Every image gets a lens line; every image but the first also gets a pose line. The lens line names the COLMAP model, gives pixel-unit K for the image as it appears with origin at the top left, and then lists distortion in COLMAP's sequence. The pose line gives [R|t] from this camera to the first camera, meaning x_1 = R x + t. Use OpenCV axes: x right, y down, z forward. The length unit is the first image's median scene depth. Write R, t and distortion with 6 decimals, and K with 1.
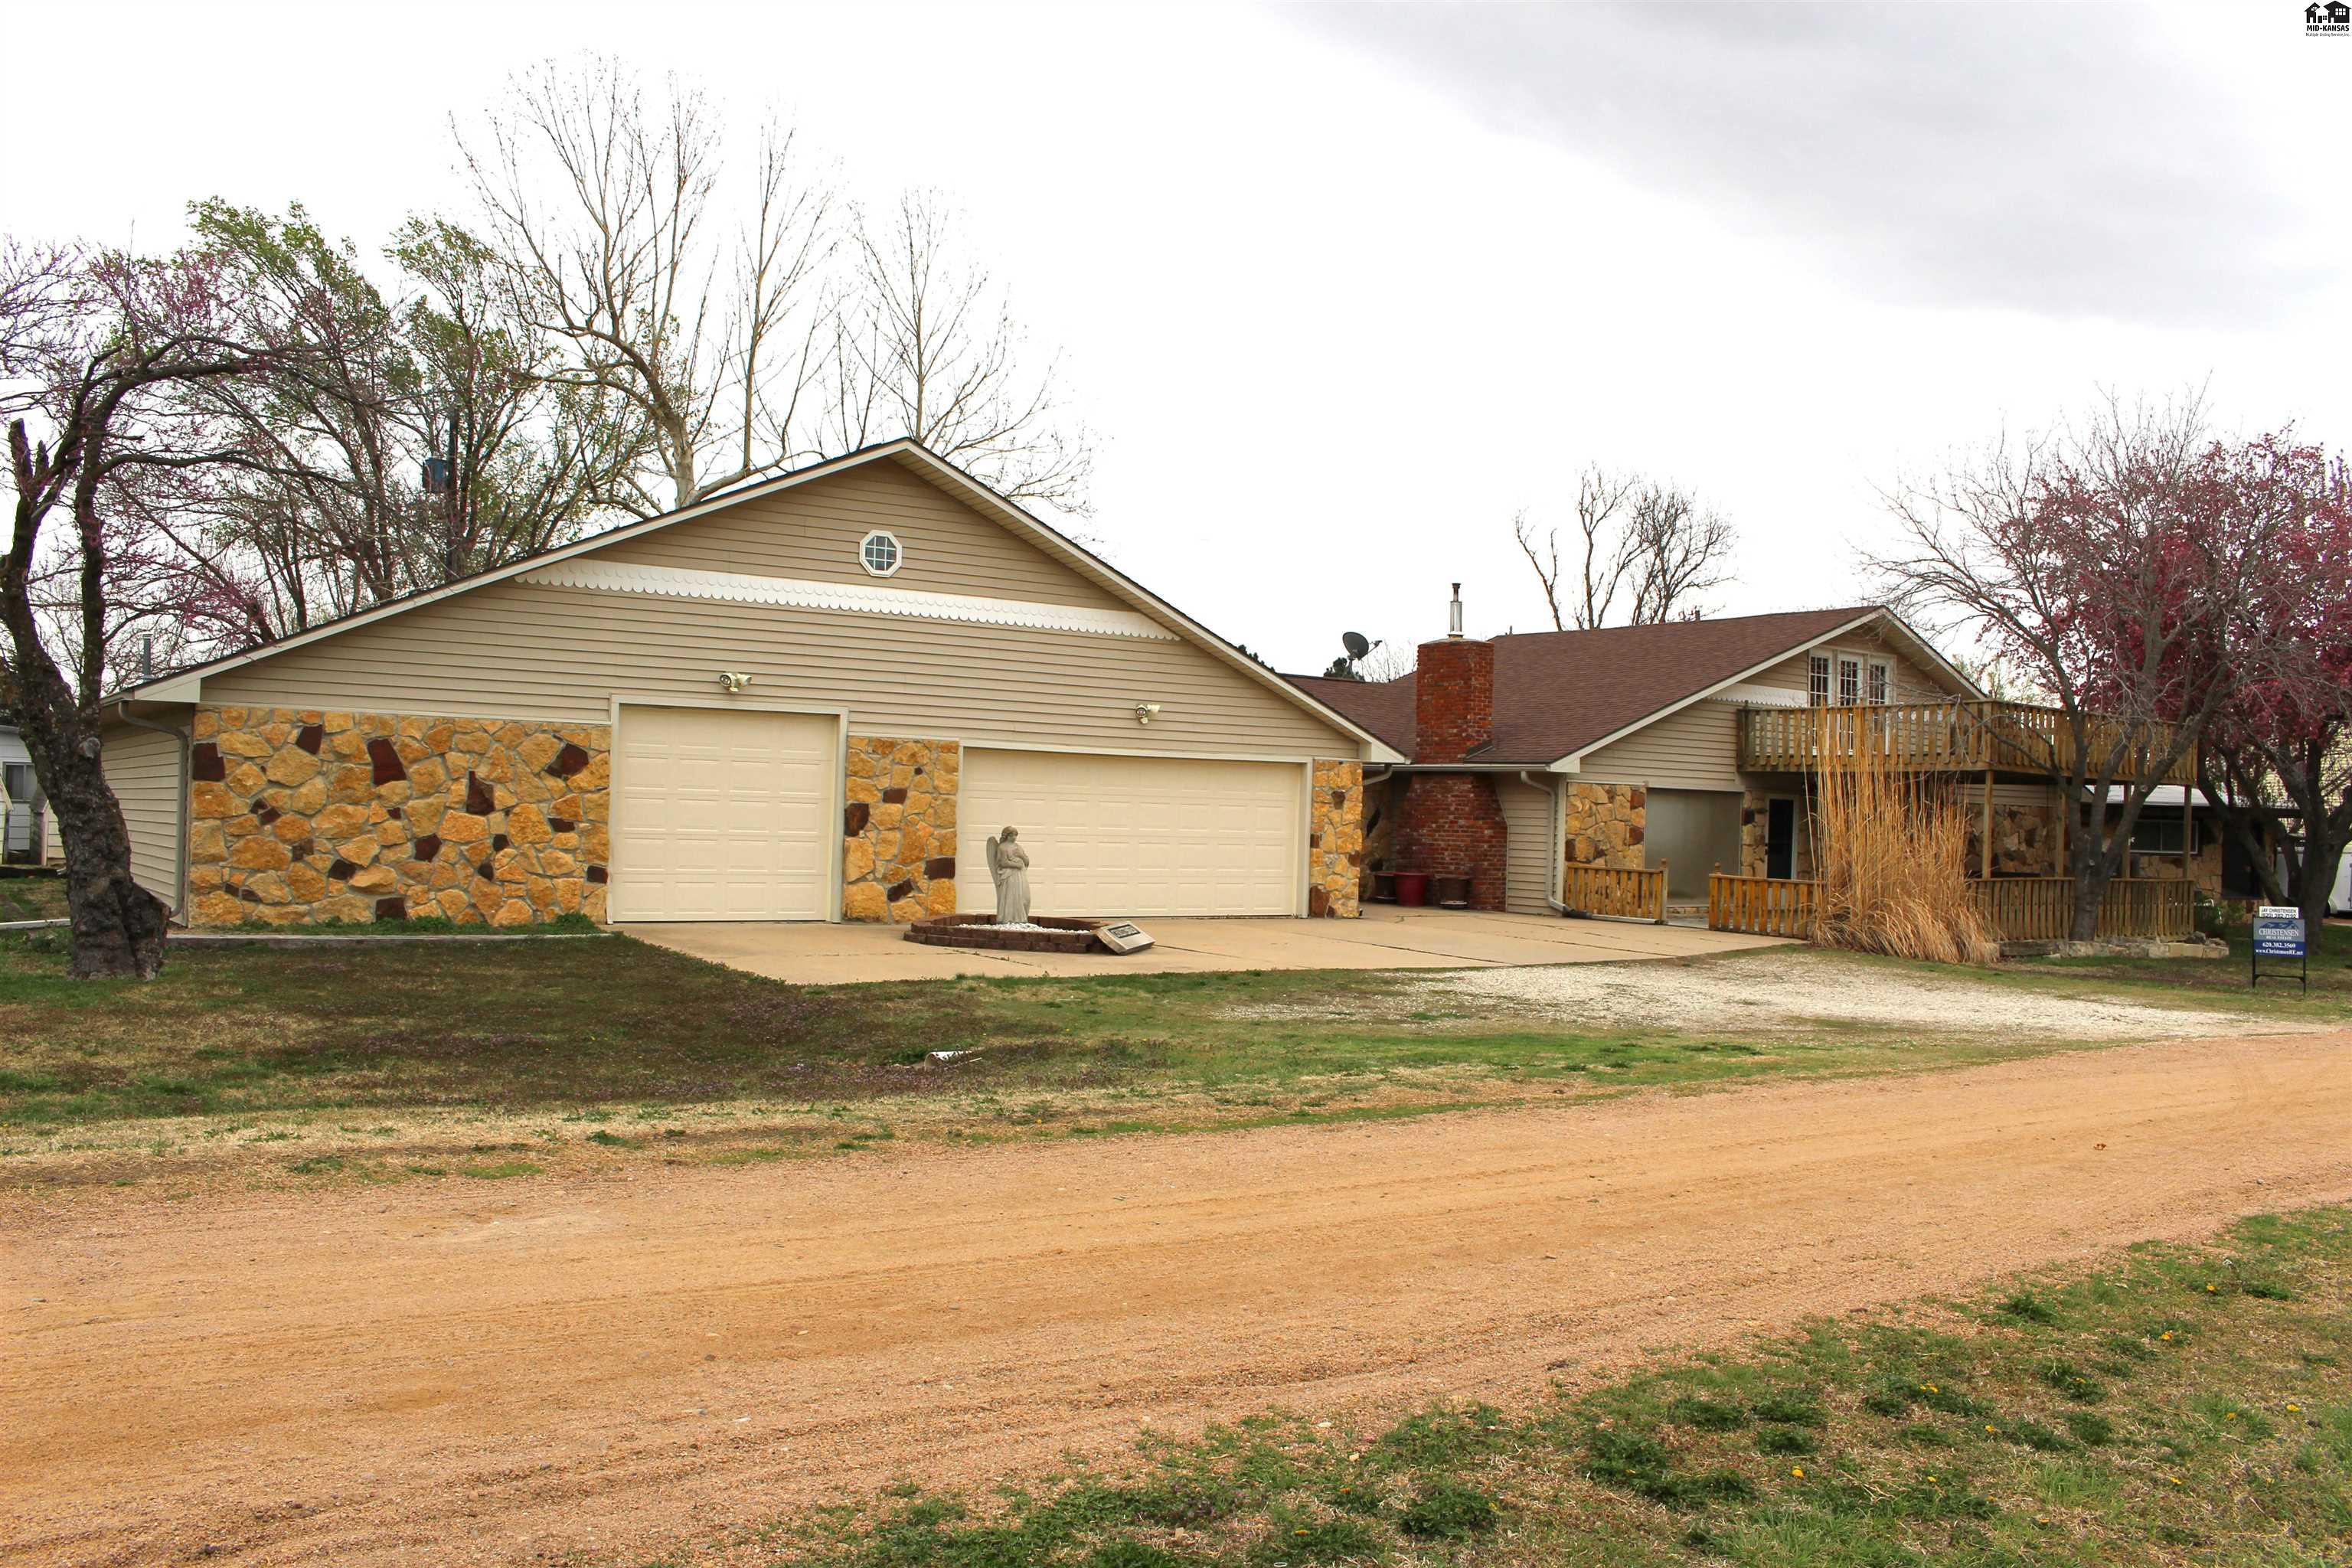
lens RADIAL K [[1973.1, 0, 1176.0], [0, 1973.1, 784.0], [0, 0, 1]] dist [-0.191359, 0.236202]
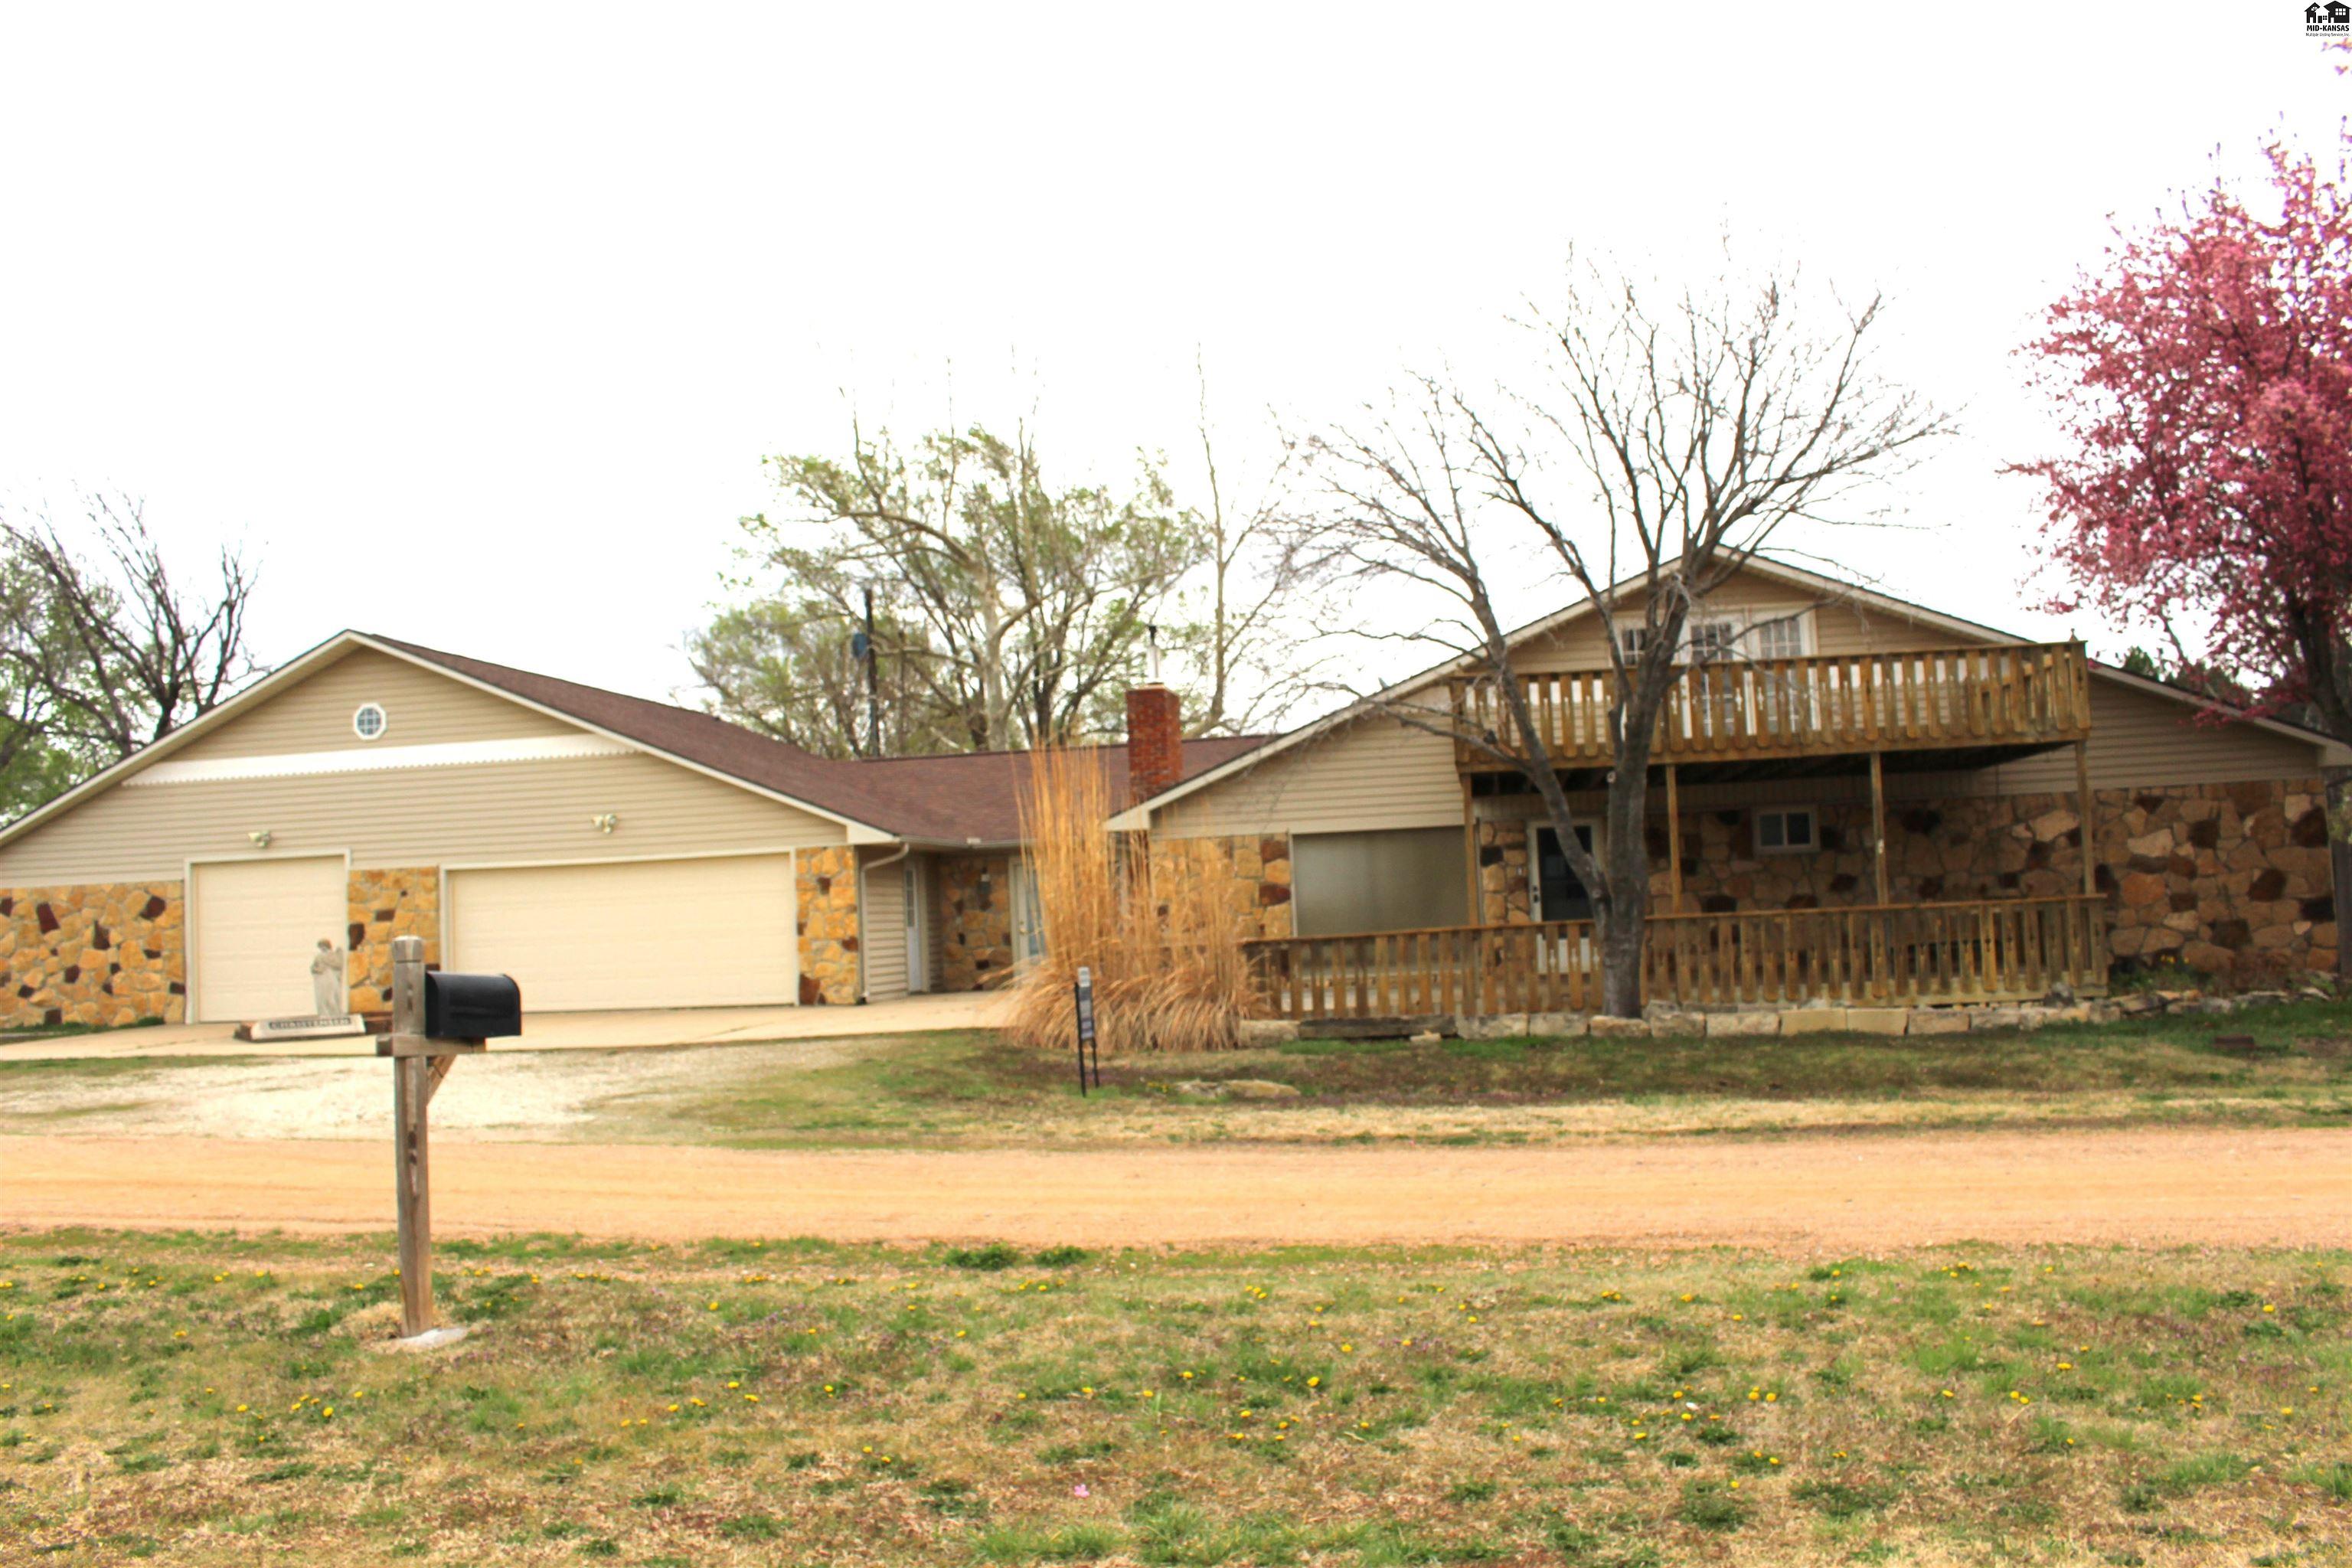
lens RADIAL K [[1969.4, 0, 1136.0], [0, 1969.4, 779.3], [0, 0, 1]] dist [-0.174830, 0.135813]
pose [[0.688821, -0.108907, -0.716704, 0.907473], [0.076542, 0.994051, -0.077487, 0.043539], [0.720879, -0.001483, 0.693059, 0.434150]]
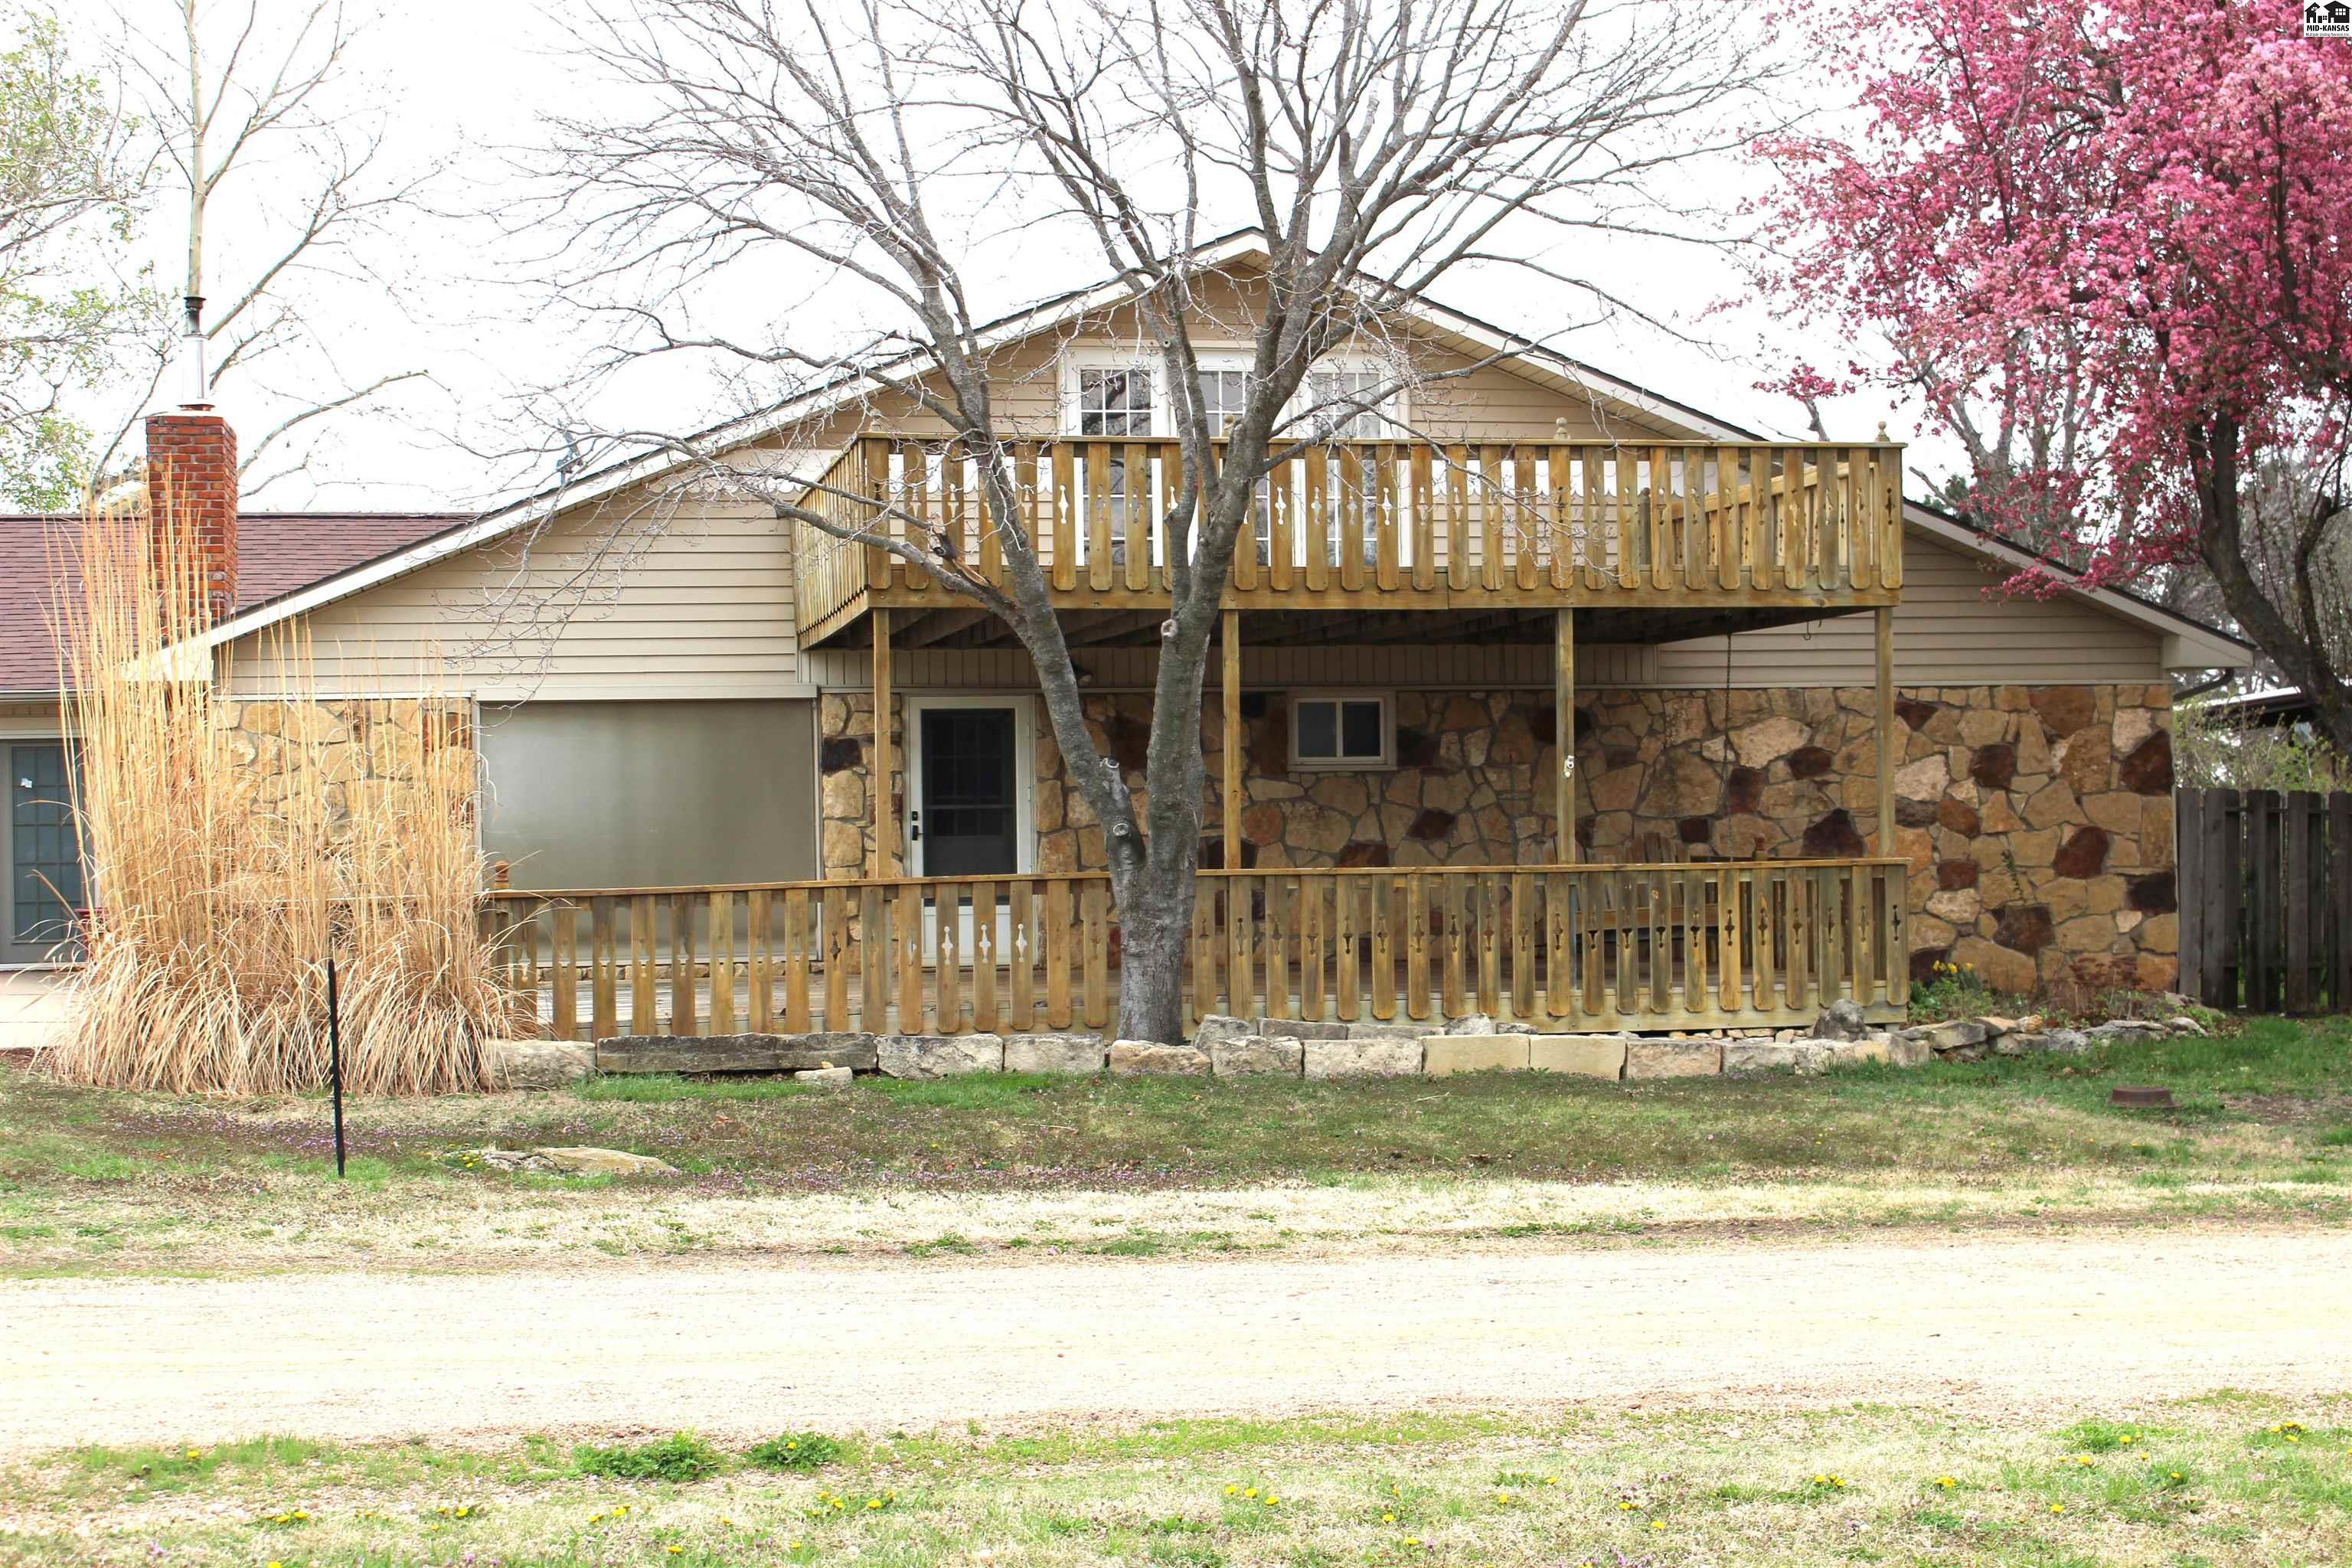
lens RADIAL K [[3575.7, 0, 1176.0], [0, 3575.7, 784.0], [0, 0, 1]] dist [-0.047767, -0.007312]
pose [[0.907279, -0.047629, -0.417822, 0.834046], [0.049588, 0.998751, -0.006175, 0.038664], [0.417594, -0.015116, 0.908508, 0.368681]]
